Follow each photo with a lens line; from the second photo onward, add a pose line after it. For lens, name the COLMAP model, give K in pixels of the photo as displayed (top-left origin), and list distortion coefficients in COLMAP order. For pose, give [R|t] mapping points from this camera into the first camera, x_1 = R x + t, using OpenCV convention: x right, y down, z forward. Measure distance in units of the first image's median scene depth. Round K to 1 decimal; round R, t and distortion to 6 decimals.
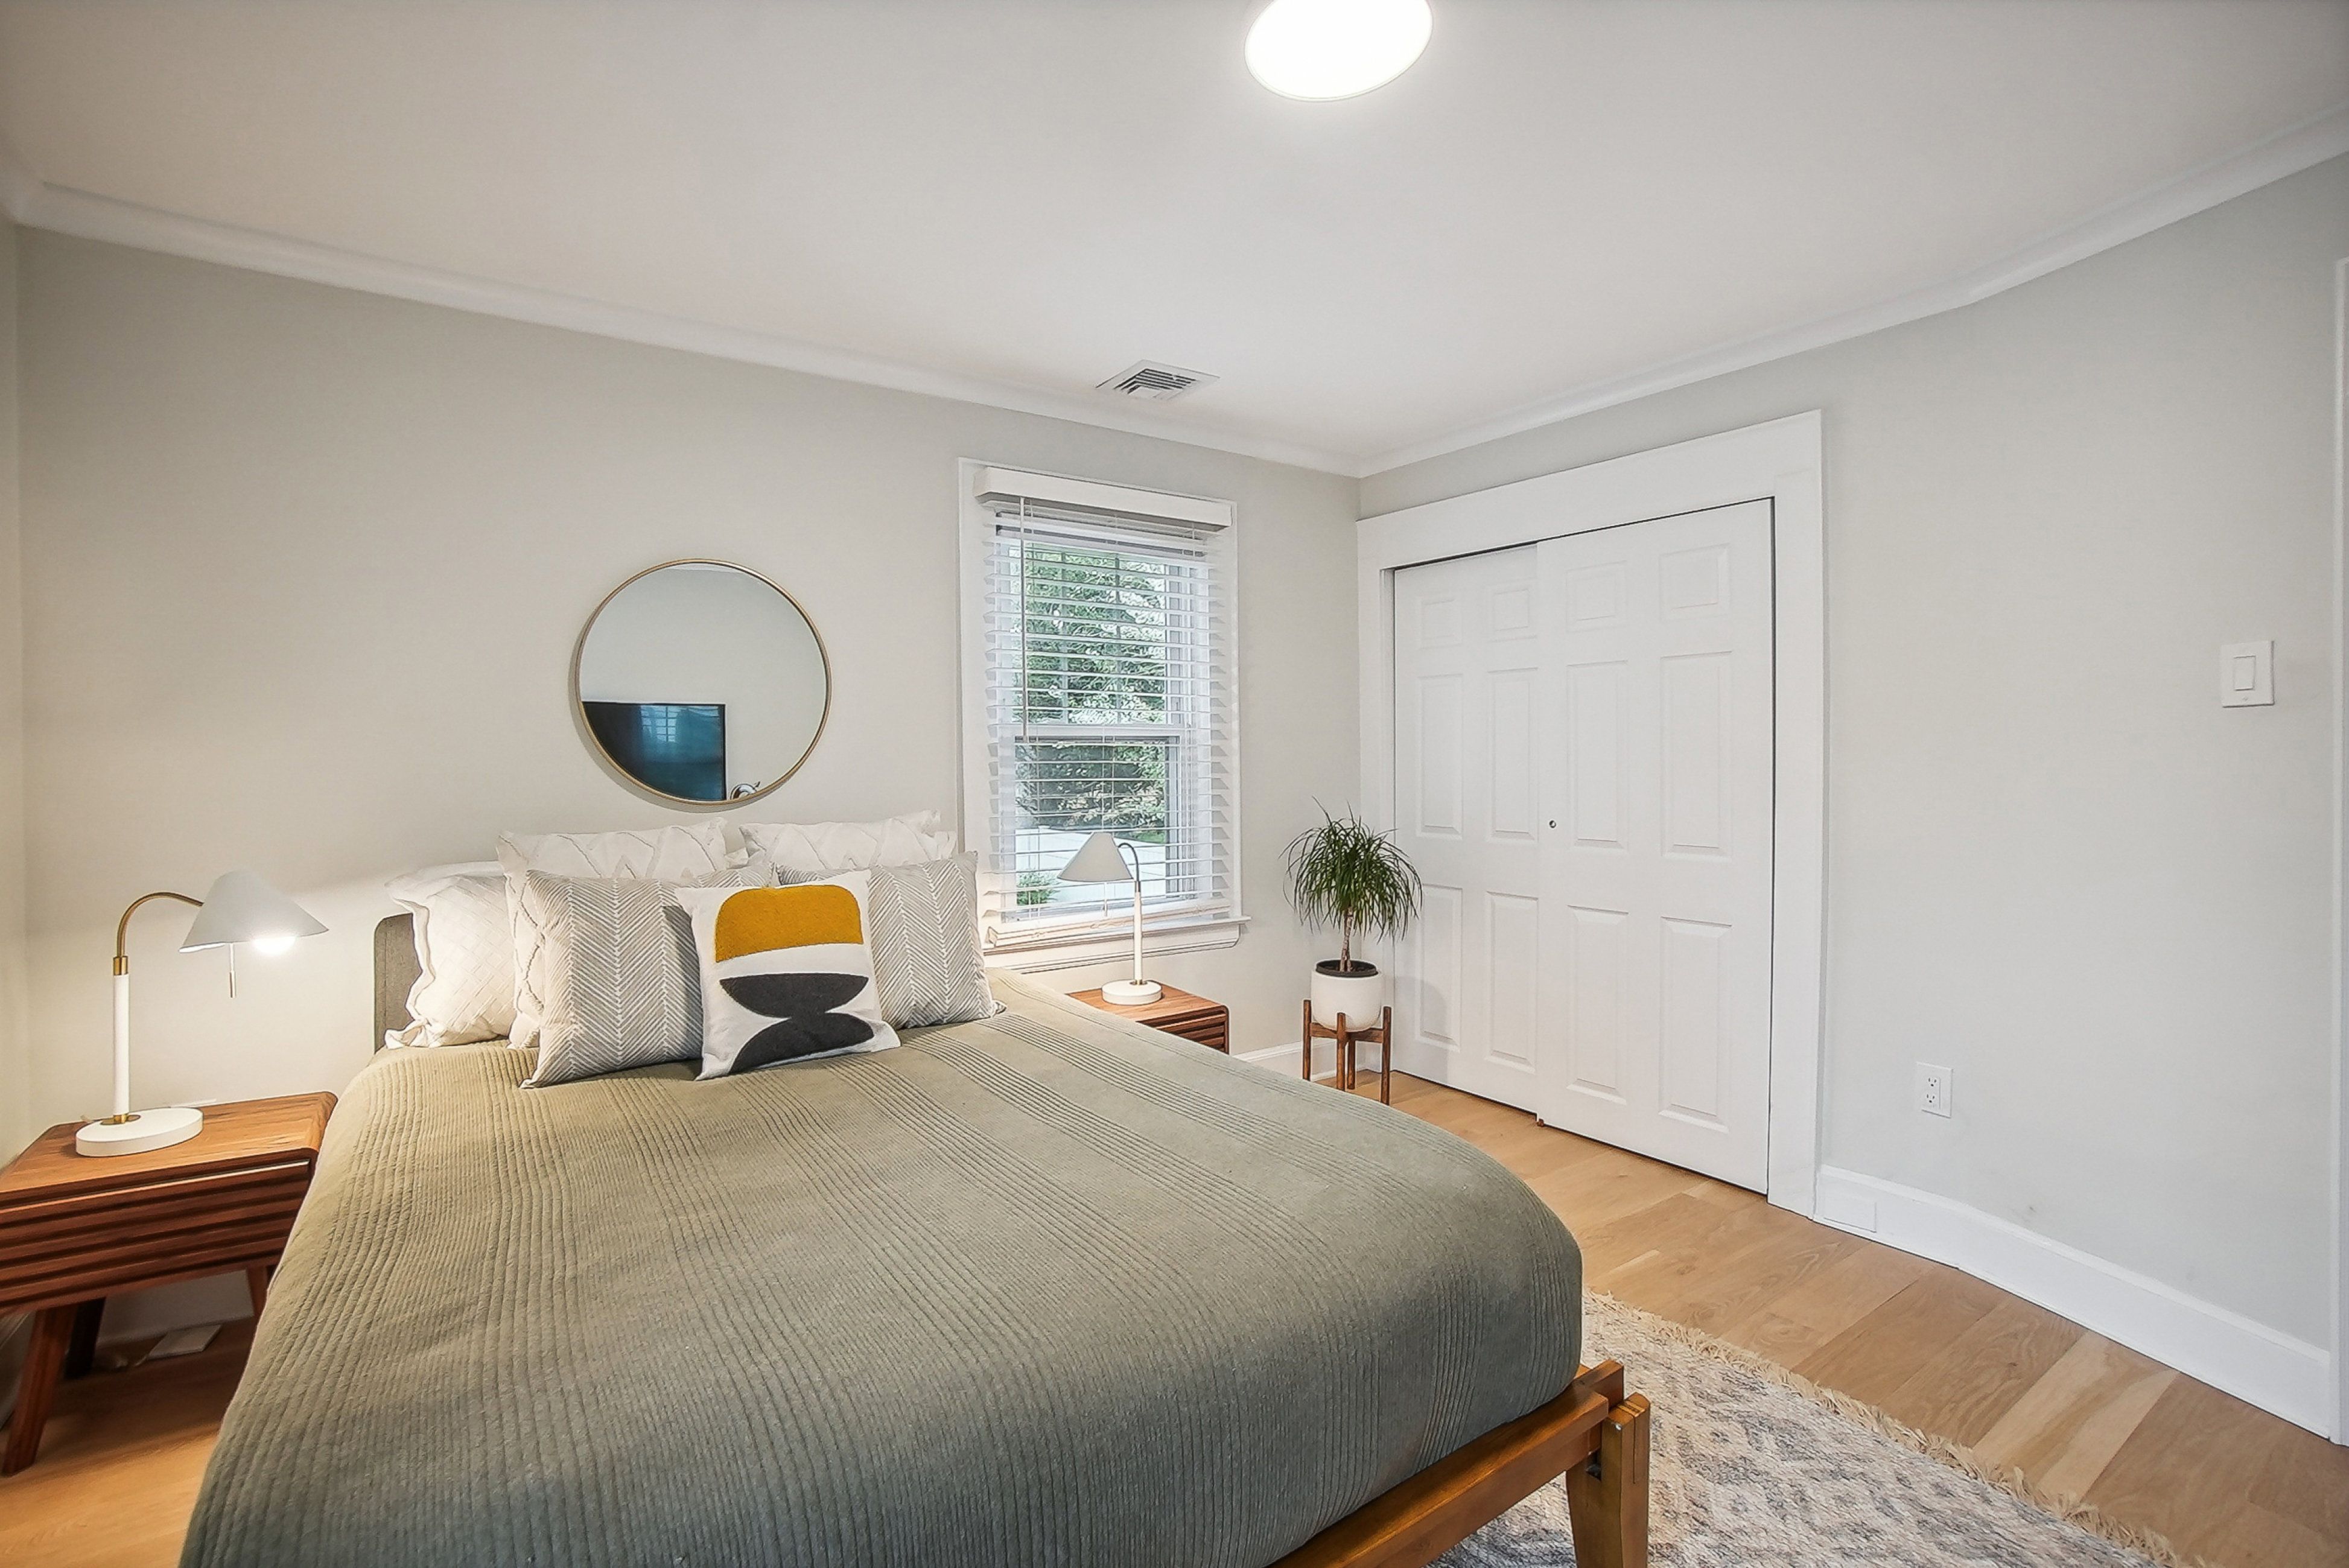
lens RADIAL K [[1059.4, 0, 1176.3], [0, 1059.4, 765.7], [0, 0, 1]] dist [-0.065826, 0.022878]
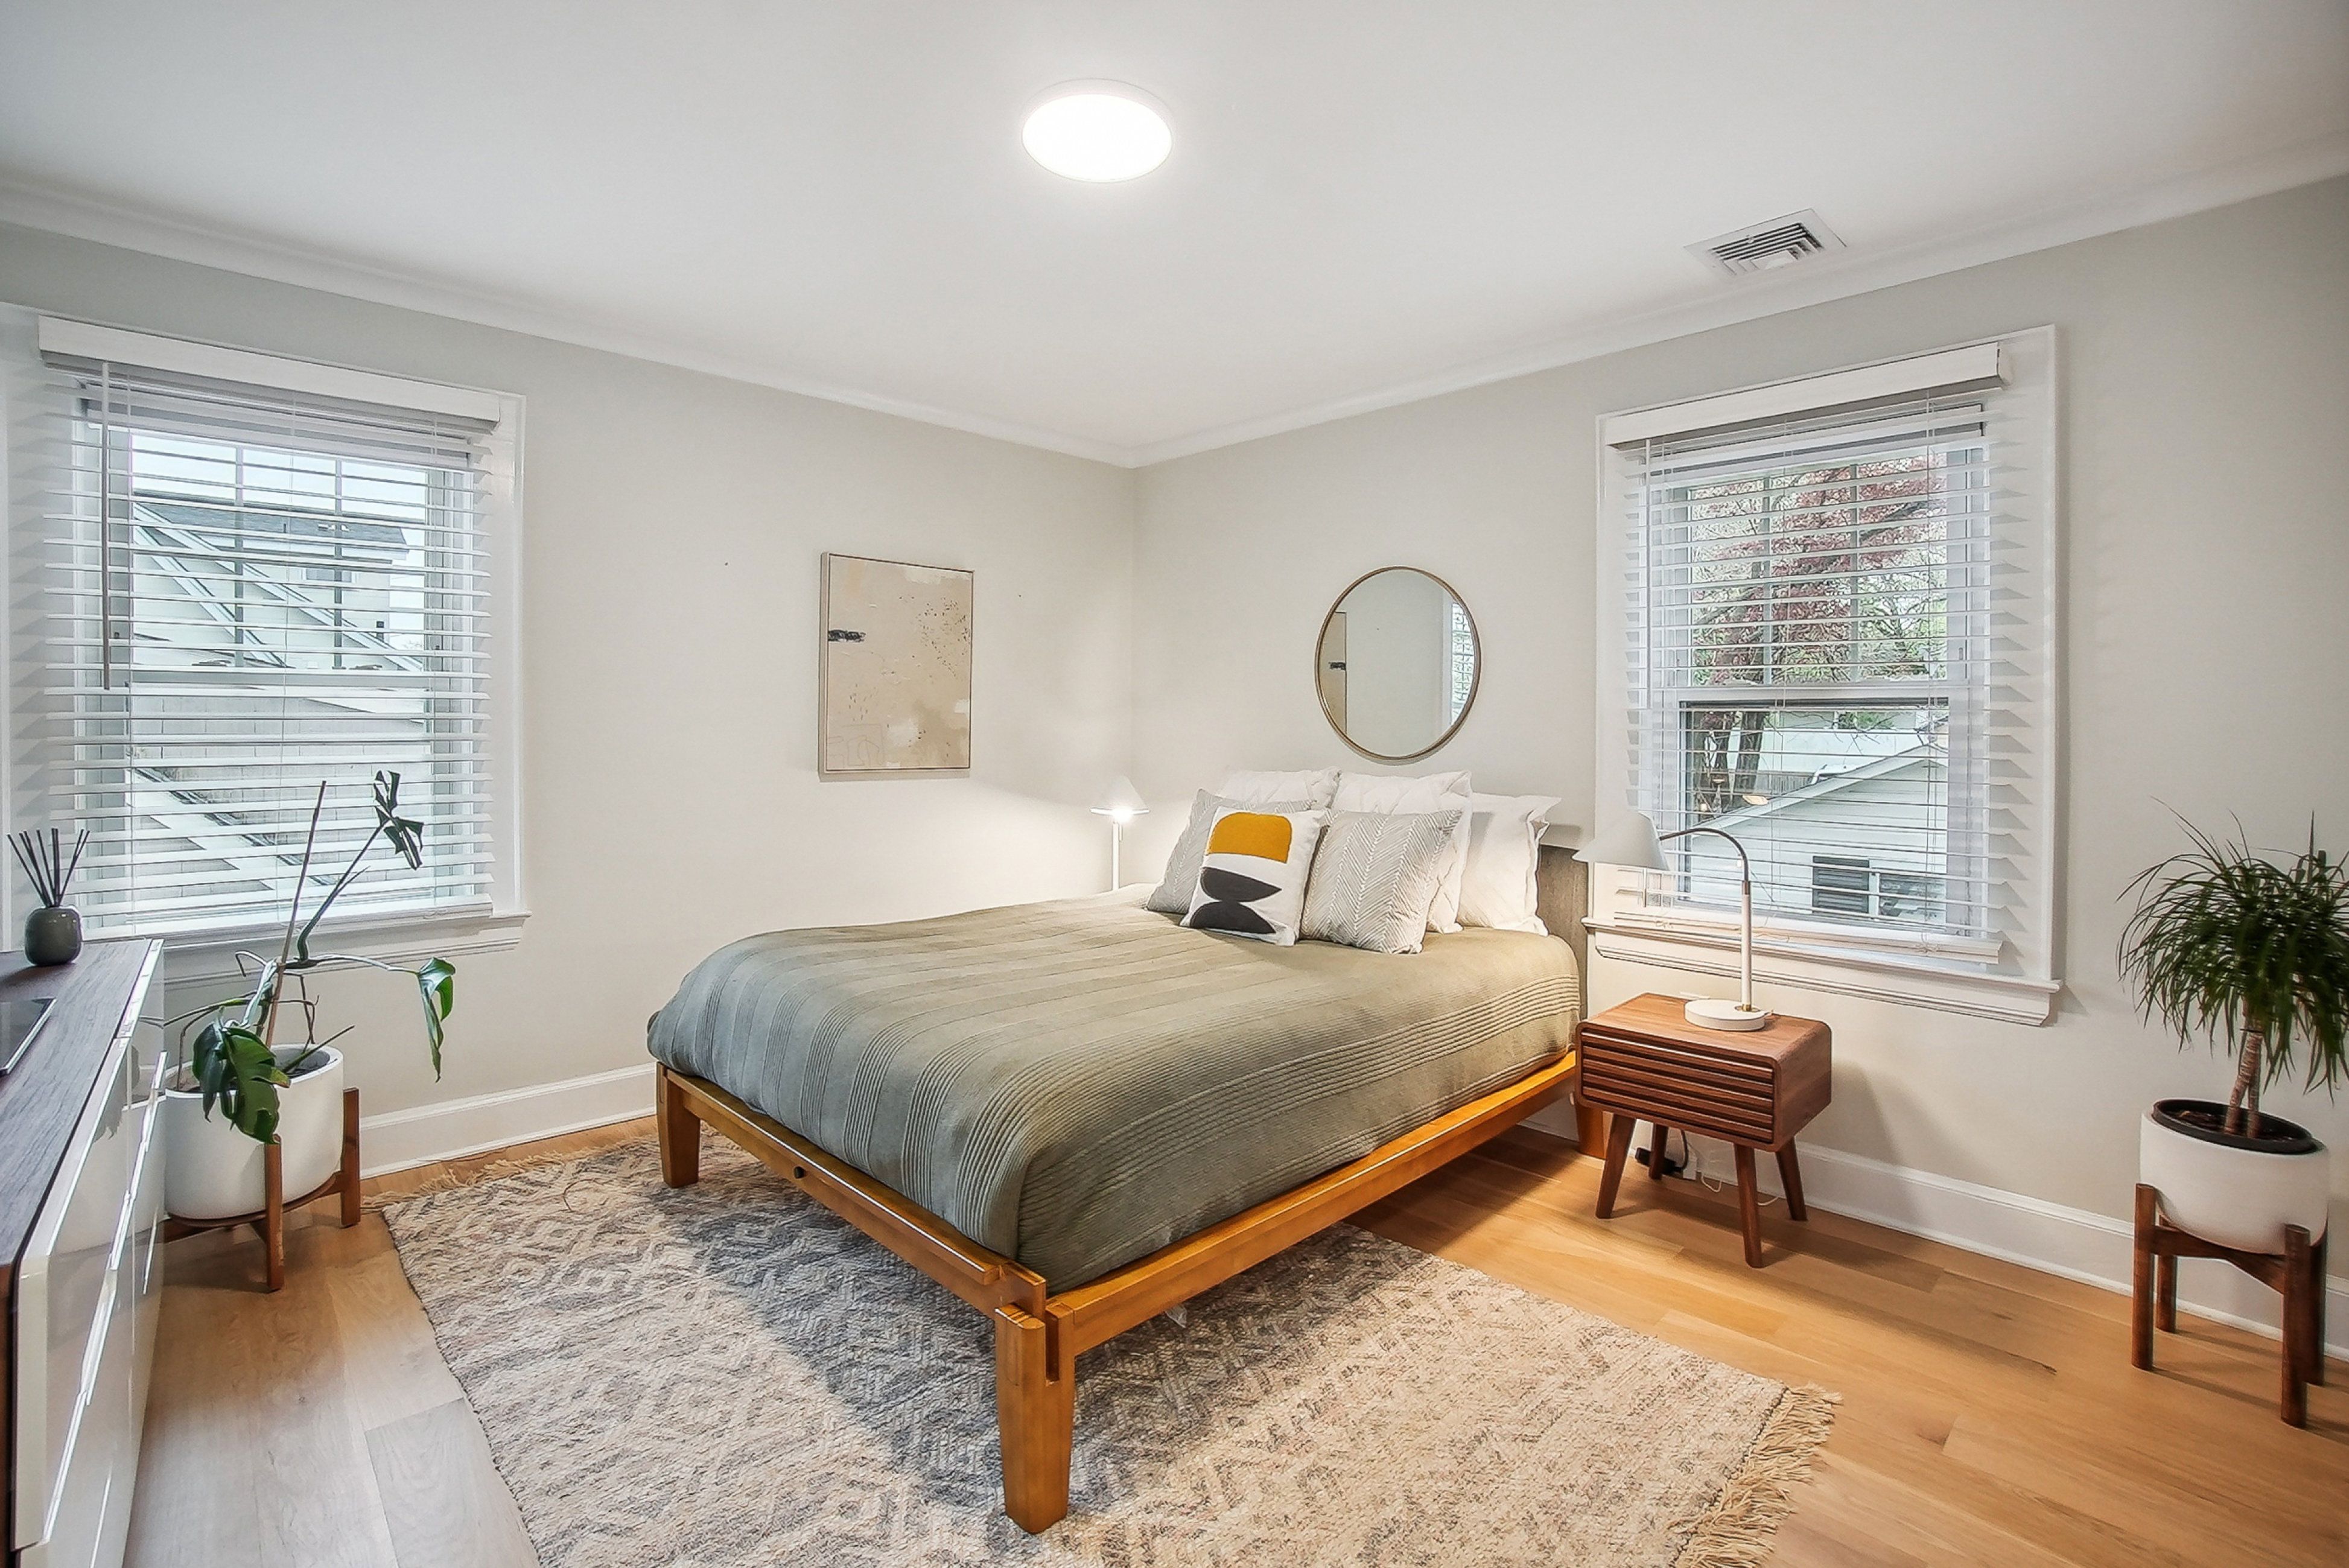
lens RADIAL K [[1059.4, 0, 1176.3], [0, 1059.4, 765.7], [0, 0, 1]] dist [-0.065826, 0.022878]
pose [[0.128775, 0.020592, -0.991460, 0.687657], [-0.018995, 0.999652, 0.018295, 0.015616], [0.991492, 0.016477, 0.129121, 0.469073]]
